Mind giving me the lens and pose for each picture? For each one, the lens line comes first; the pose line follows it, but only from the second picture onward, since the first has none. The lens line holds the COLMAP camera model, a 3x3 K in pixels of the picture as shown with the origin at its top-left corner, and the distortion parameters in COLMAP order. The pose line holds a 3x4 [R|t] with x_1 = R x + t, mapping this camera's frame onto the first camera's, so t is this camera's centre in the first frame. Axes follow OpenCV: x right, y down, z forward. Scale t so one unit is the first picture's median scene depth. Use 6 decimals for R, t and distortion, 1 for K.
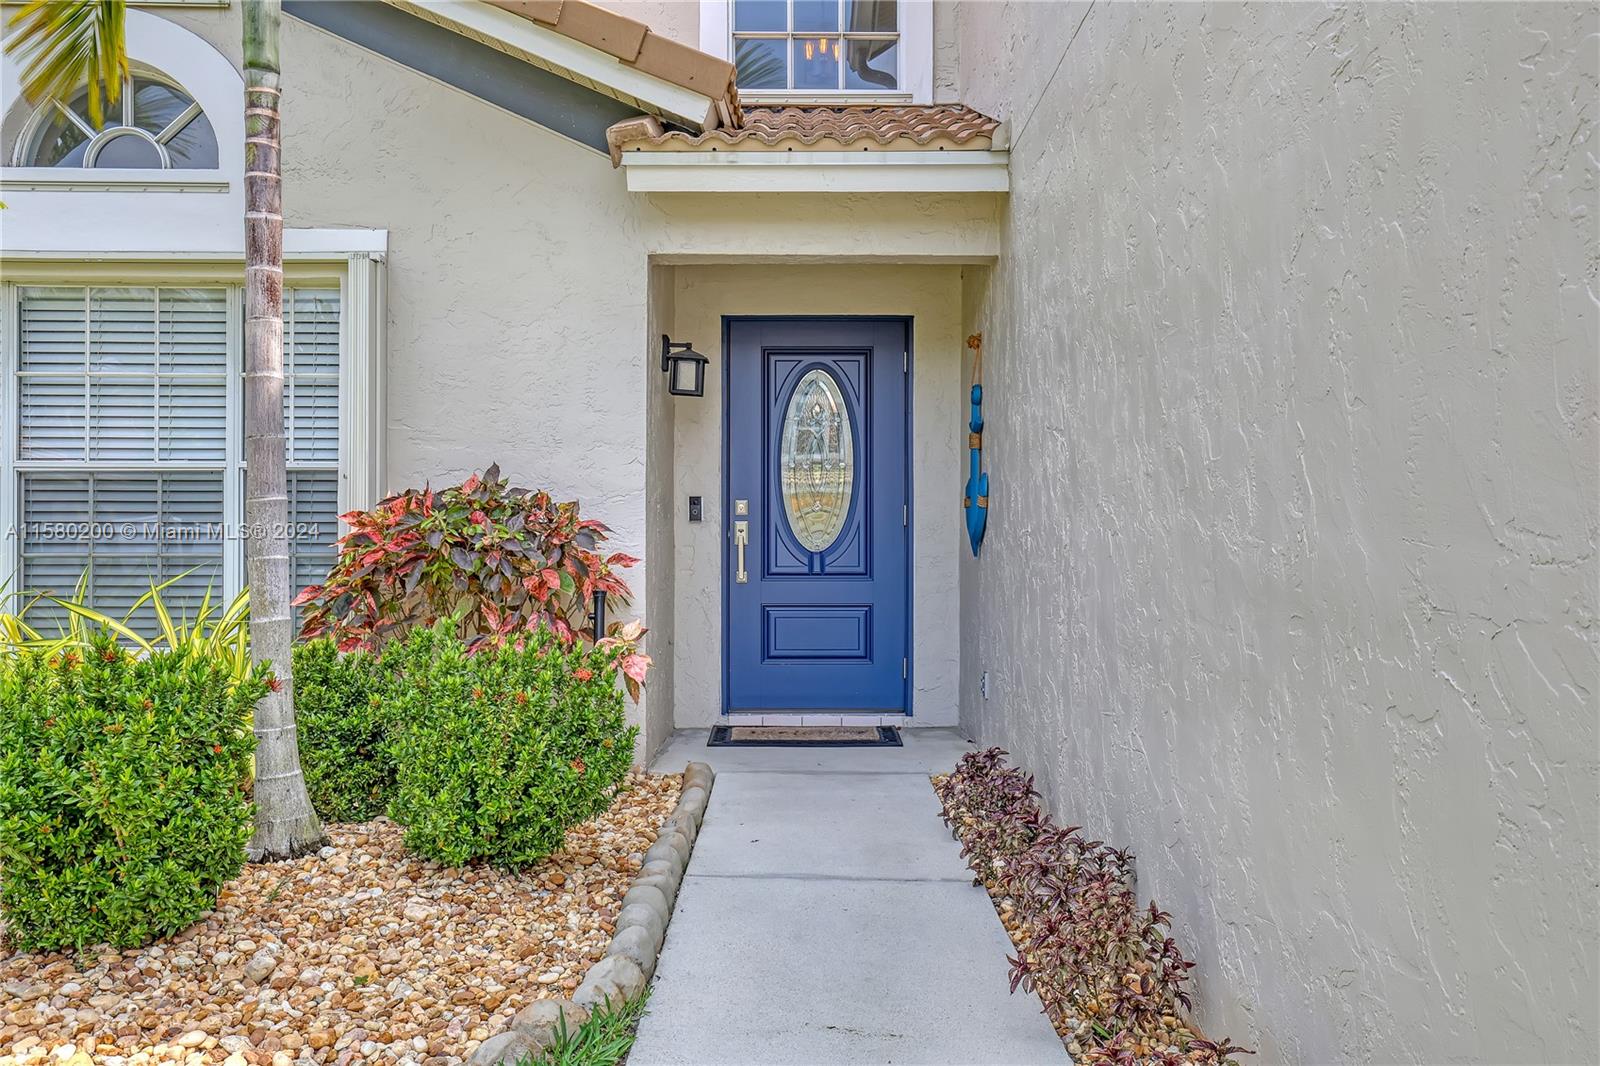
lens RADIAL K [[751.8, 0, 785.4], [0, 751.8, 536.4], [0, 0, 1]] dist [-0.024321, 0.000138]
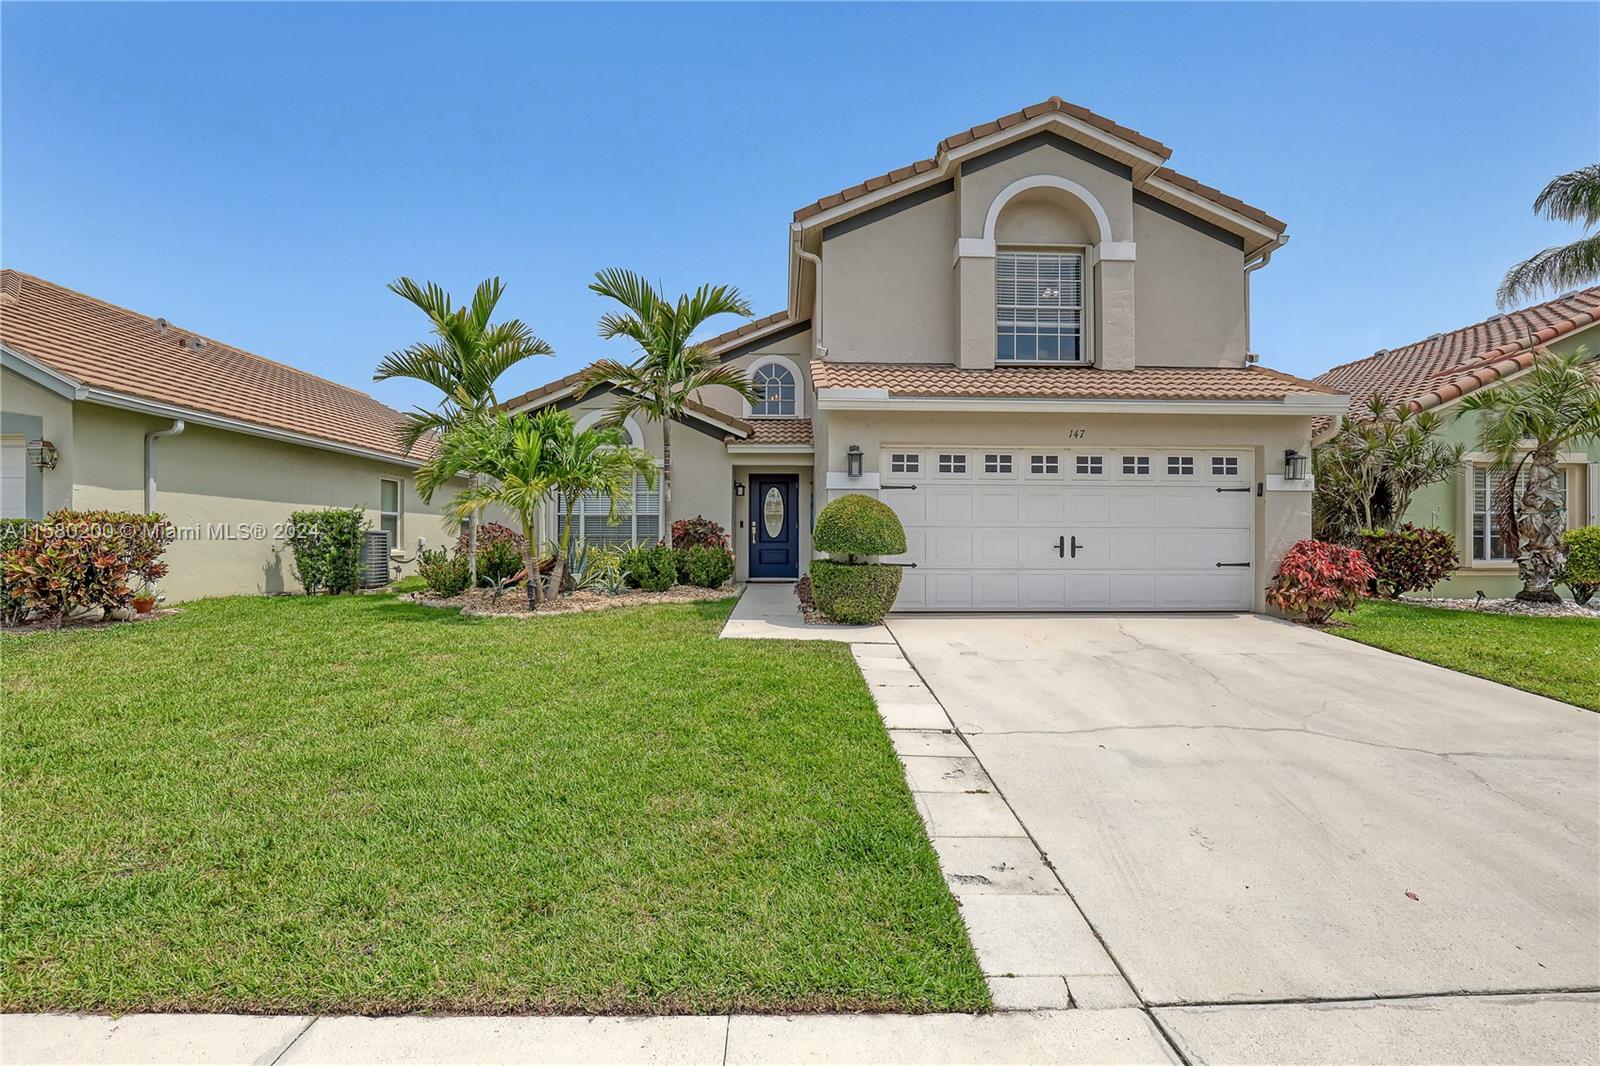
lens RADIAL K [[751.8, 0, 785.4], [0, 751.8, 536.4], [0, 0, 1]] dist [-0.024321, 0.000138]
pose [[0.999883, 0.000367, -0.015280, 0.169920], [-0.000492, 0.999967, -0.008156, 0.060631], [0.015277, 0.008162, 0.999850, -2.991223]]
